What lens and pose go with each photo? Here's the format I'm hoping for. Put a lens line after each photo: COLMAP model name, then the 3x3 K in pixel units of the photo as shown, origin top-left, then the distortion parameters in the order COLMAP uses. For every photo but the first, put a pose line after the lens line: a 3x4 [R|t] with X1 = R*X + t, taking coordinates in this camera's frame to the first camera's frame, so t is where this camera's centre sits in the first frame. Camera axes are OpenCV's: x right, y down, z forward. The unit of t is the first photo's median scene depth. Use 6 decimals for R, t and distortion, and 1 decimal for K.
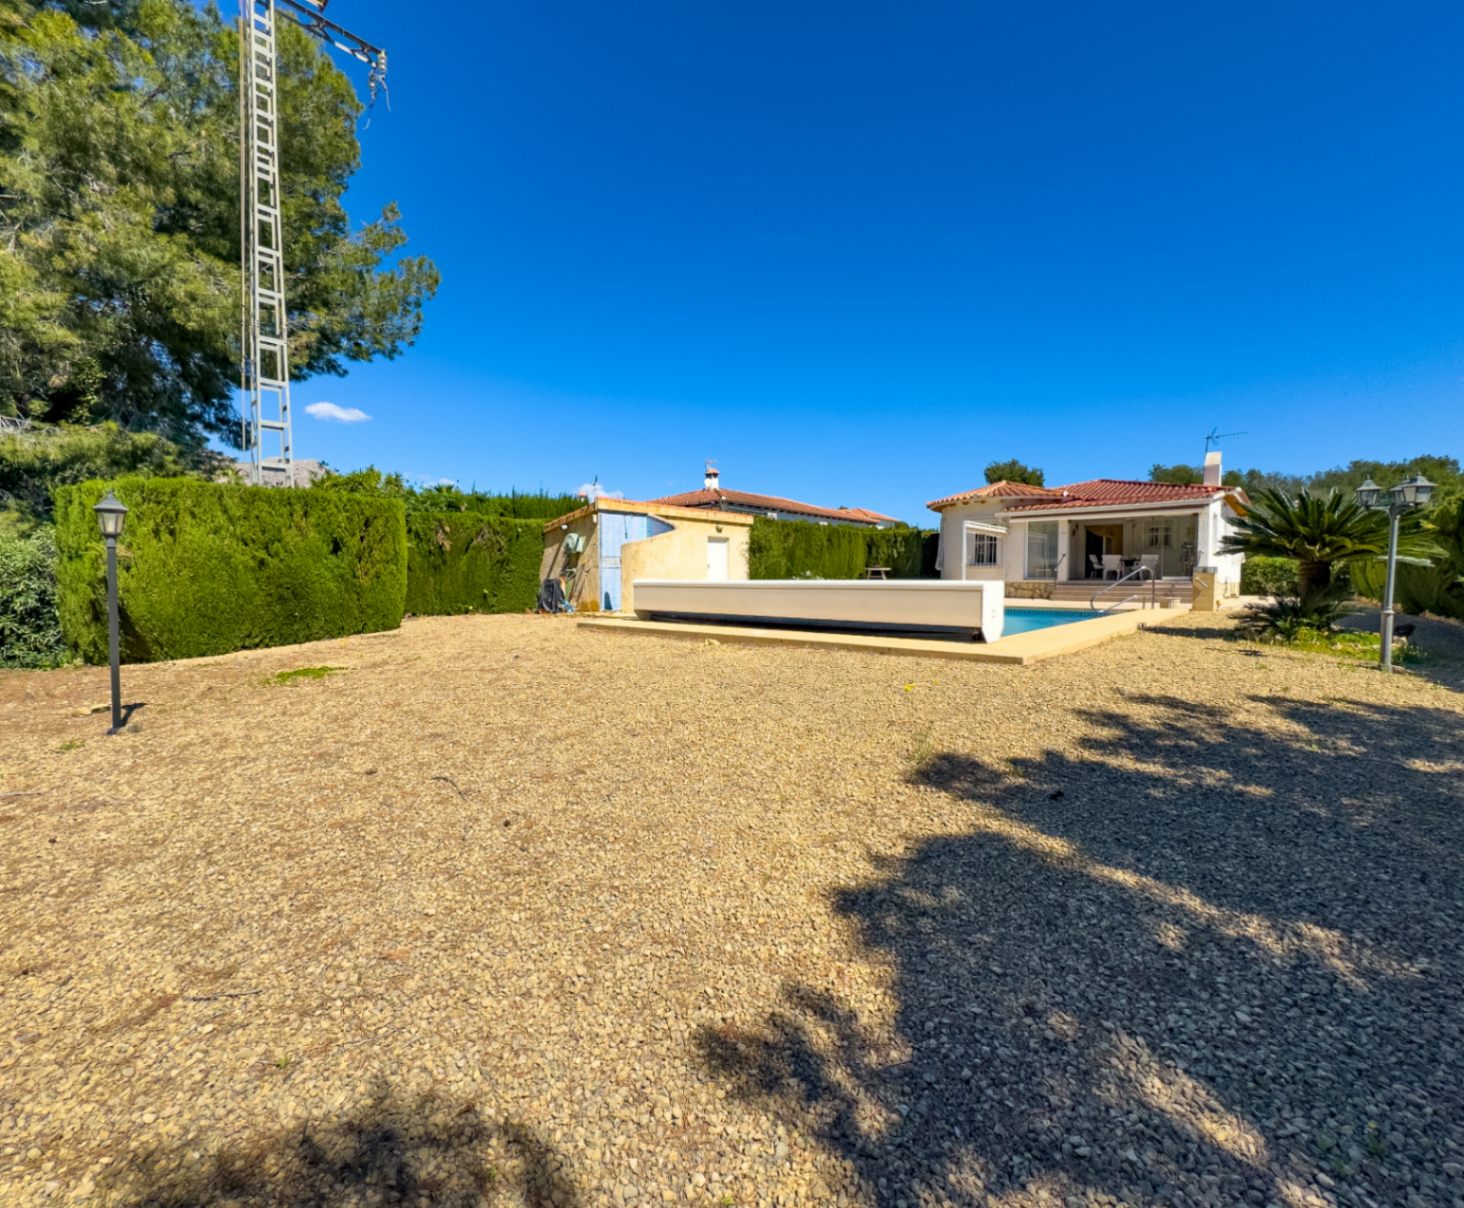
lens RADIAL K [[639.9, 0, 708.7], [0, 639.9, 601.8], [0, 0, 1]] dist [-0.015571, 0.000227]
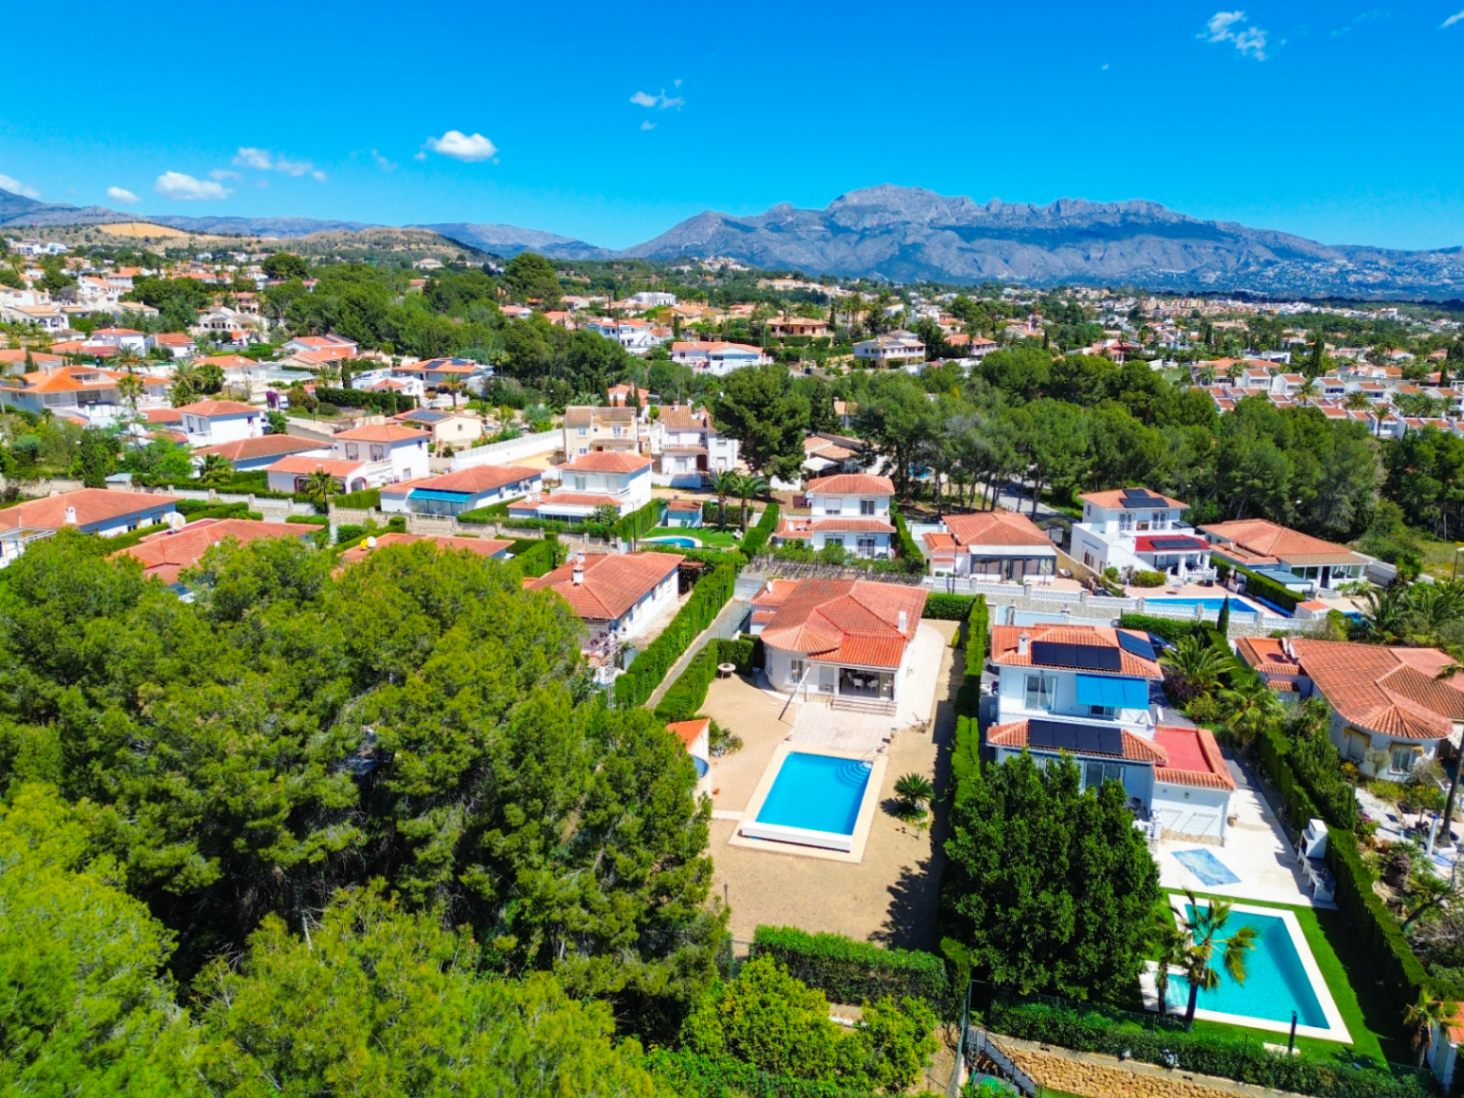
lens RADIAL K [[940.7, 0, 732.0], [0, 940.7, 549.0], [0, 0, 1]] dist [0.036748, -0.042484]
pose [[0.891756, -0.111584, 0.438542, -0.860892], [0.027215, 0.980592, 0.194164, -0.959681], [-0.451697, -0.161212, 0.877486, -1.193764]]
